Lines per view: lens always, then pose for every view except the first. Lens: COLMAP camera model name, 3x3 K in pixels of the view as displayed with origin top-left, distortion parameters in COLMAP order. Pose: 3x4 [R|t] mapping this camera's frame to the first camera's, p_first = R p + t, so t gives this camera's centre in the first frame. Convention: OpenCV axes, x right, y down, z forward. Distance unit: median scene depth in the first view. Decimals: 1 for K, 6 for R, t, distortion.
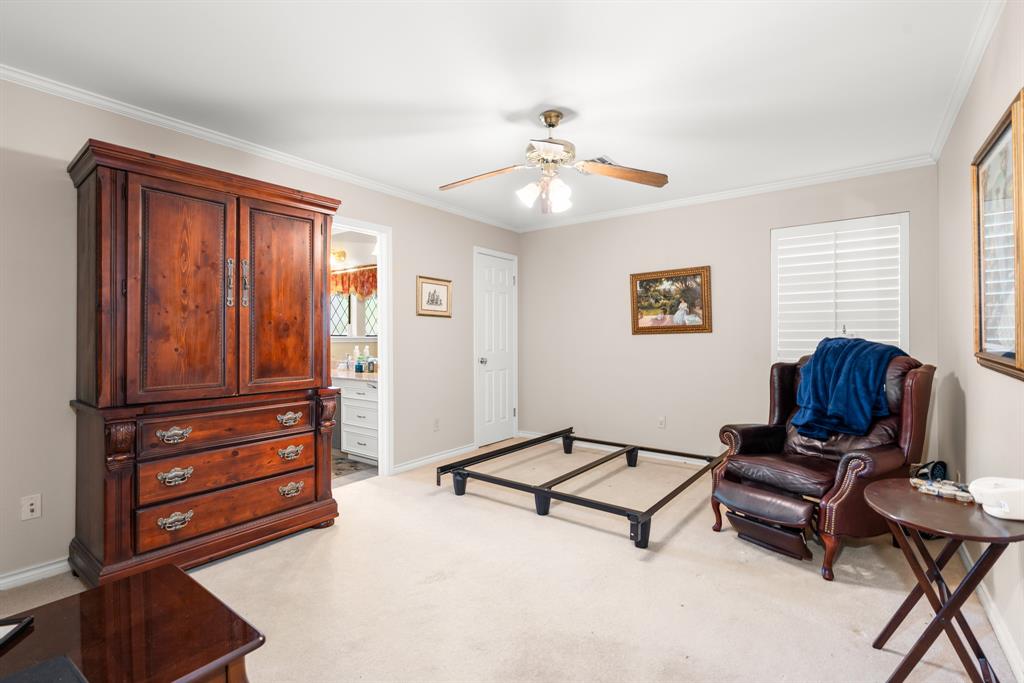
lens RADIAL K [[460.2, 0, 514.0], [0, 460.2, 340.4], [0, 0, 1]] dist [-0.007540, 0.001889]
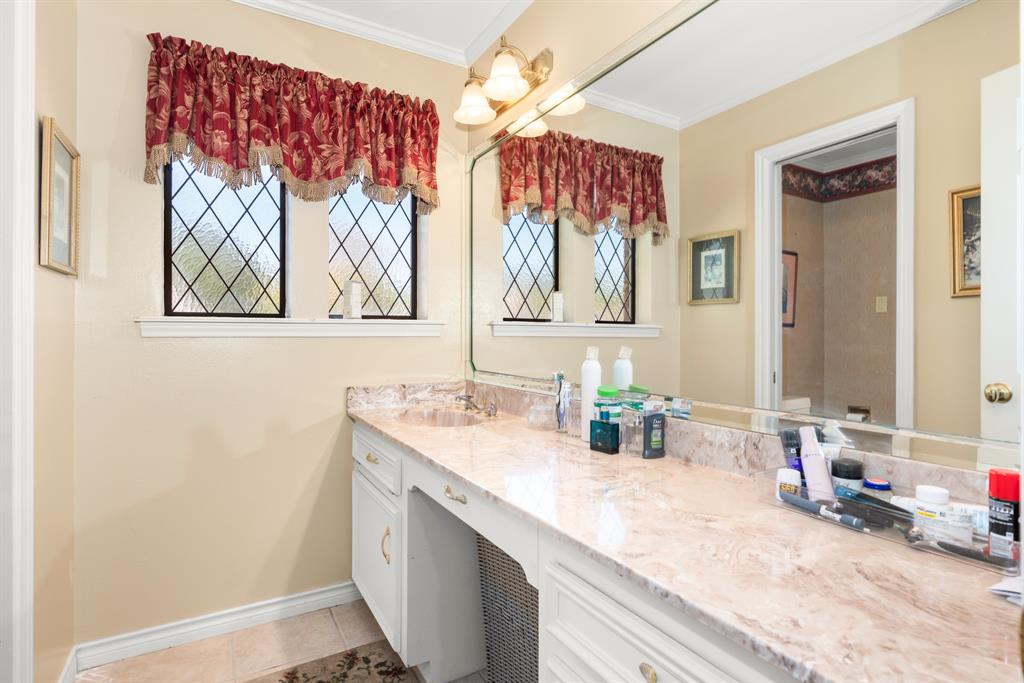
lens RADIAL K [[524.7, 0, 513.2], [0, 524.7, 341.8], [0, 0, 1]] dist [0.000723, 0.000062]
pose [[0.922094, 0.005357, -0.386929, -0.223766], [-0.007659, 0.999961, -0.004408, 0.008918], [0.386890, 0.007029, 0.922099, 0.585812]]
